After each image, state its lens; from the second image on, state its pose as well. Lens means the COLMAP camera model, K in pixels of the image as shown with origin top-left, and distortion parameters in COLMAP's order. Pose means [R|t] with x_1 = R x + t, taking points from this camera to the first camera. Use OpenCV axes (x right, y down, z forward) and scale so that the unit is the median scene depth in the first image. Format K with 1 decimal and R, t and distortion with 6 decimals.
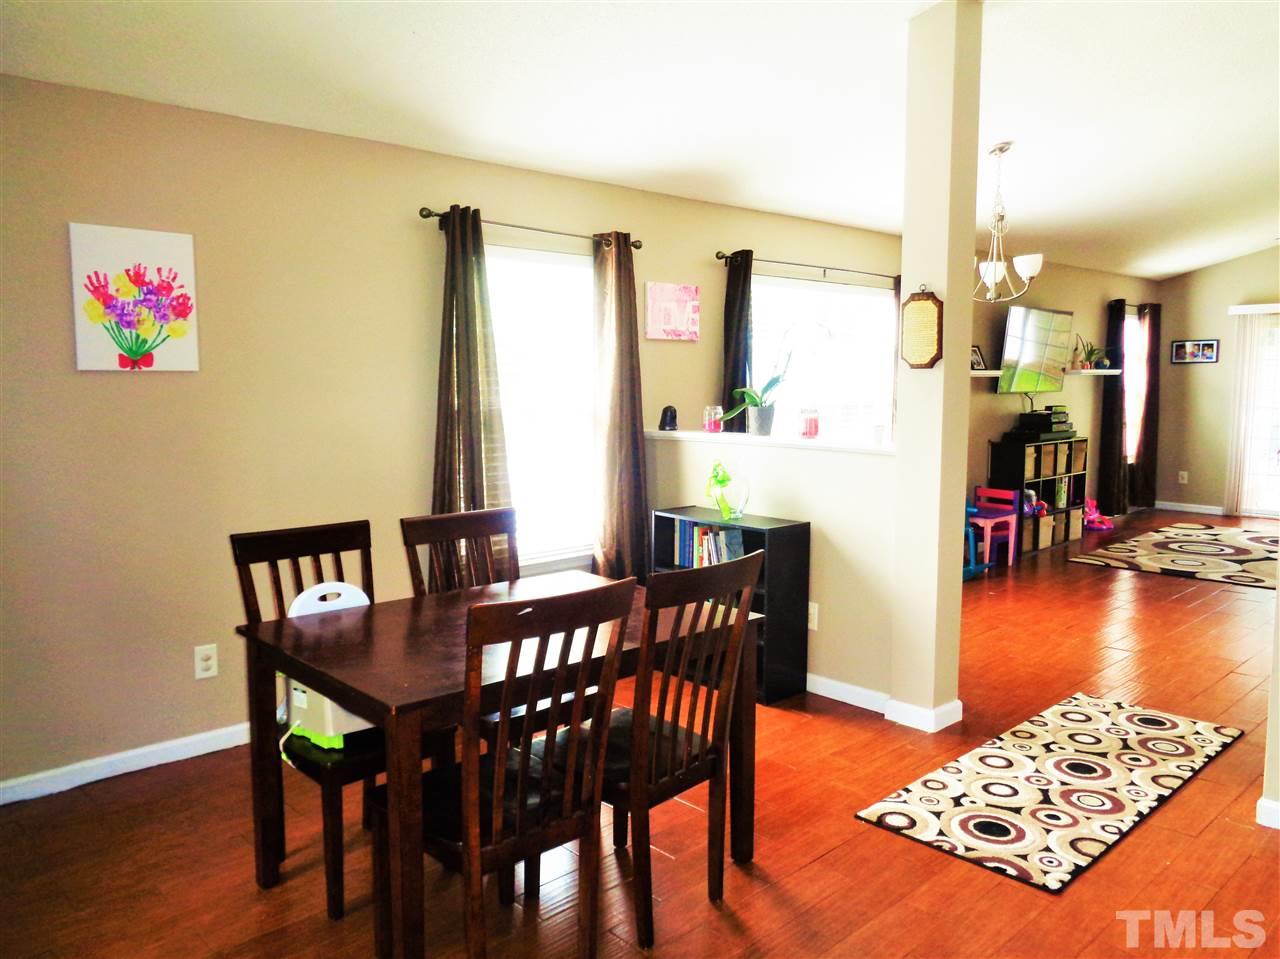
lens RADIAL K [[952.2, 0, 640.0], [0, 952.2, 479.5], [0, 0, 1]] dist [-0.002034, -0.004728]
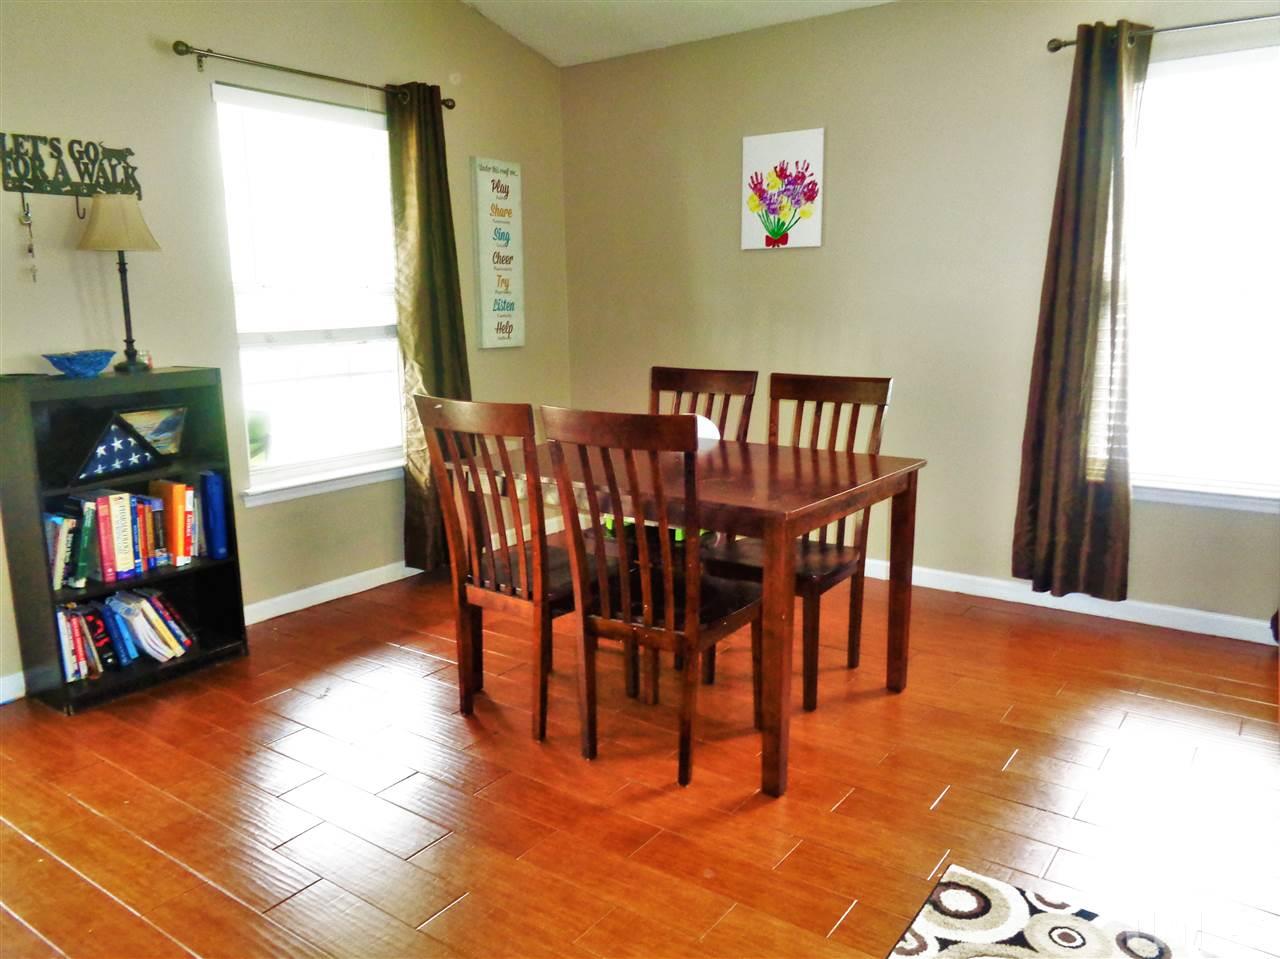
lens RADIAL K [[952.2, 0, 640.0], [0, 952.2, 479.5], [0, 0, 1]] dist [-0.002034, -0.004728]
pose [[0.180360, 0.181601, -0.966691, 0.733239], [-0.090036, 0.981730, 0.167627, -0.007291], [0.979471, 0.056804, 0.193416, 0.596743]]
